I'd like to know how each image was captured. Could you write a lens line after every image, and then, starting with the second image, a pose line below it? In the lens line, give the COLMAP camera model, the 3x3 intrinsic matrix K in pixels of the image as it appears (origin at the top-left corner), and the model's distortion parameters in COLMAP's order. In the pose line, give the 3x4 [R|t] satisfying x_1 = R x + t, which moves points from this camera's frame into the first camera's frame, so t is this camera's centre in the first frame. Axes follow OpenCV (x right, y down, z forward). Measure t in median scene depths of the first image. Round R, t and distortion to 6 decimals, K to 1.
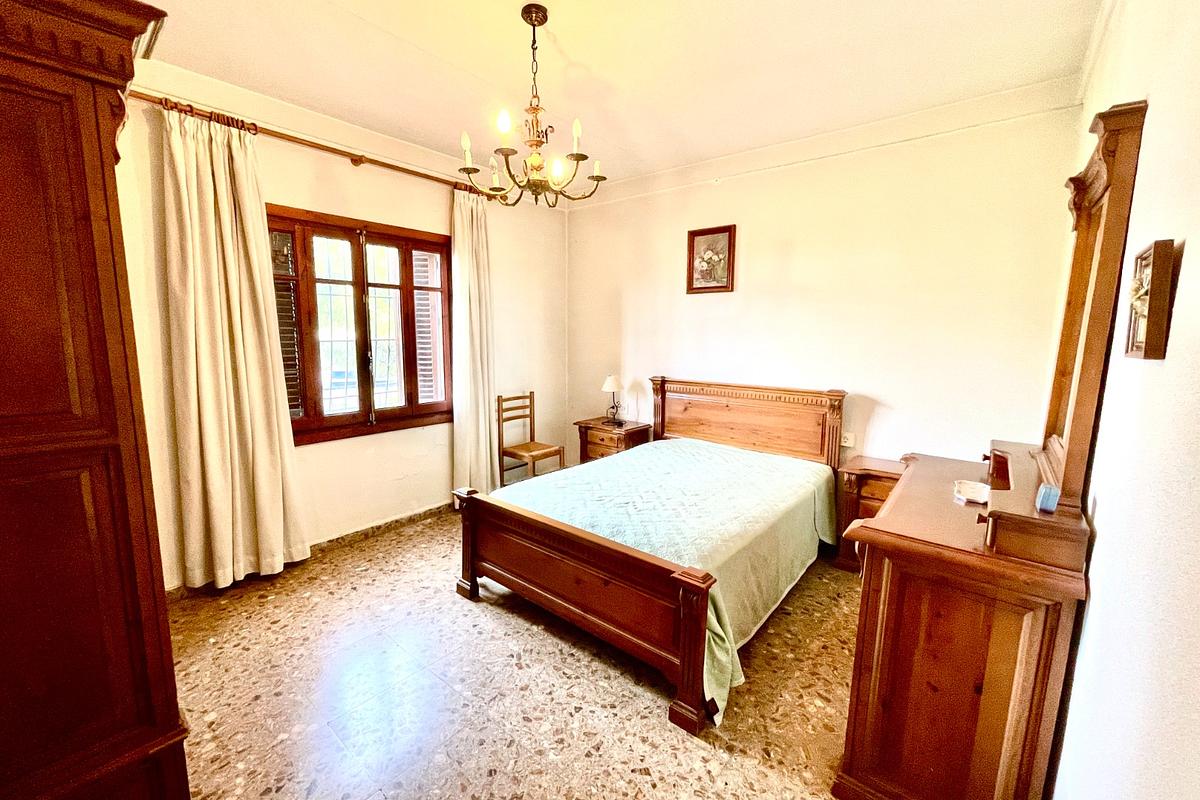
lens RADIAL K [[483.1, 0, 592.8], [0, 483.1, 401.0], [0, 0, 1]] dist [0.001209, -0.000354]
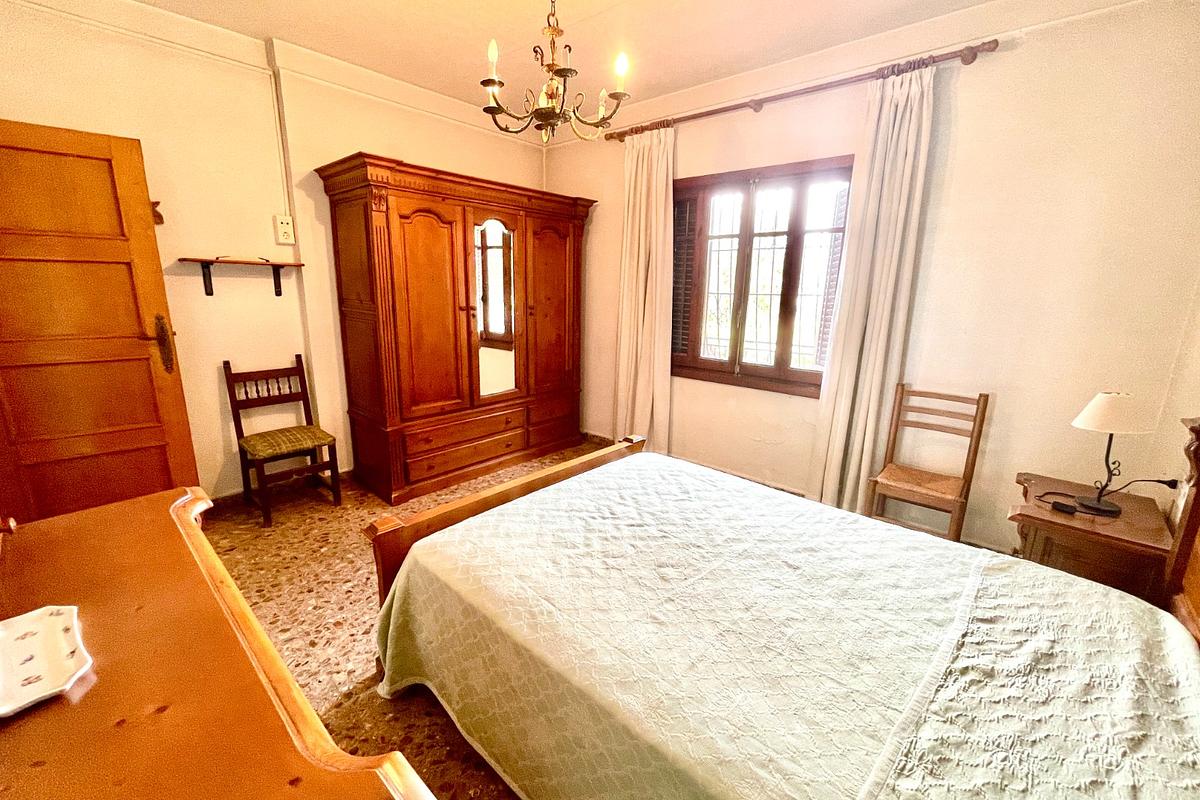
lens RADIAL K [[483.1, 0, 595.7], [0, 483.1, 396.8], [0, 0, 1]] dist [0.001209, -0.000354]
pose [[-0.044479, 0.213840, -0.975855, 0.609378], [-0.159379, 0.962792, 0.218242, -0.092211], [0.986215, 0.165238, -0.008742, 0.781339]]
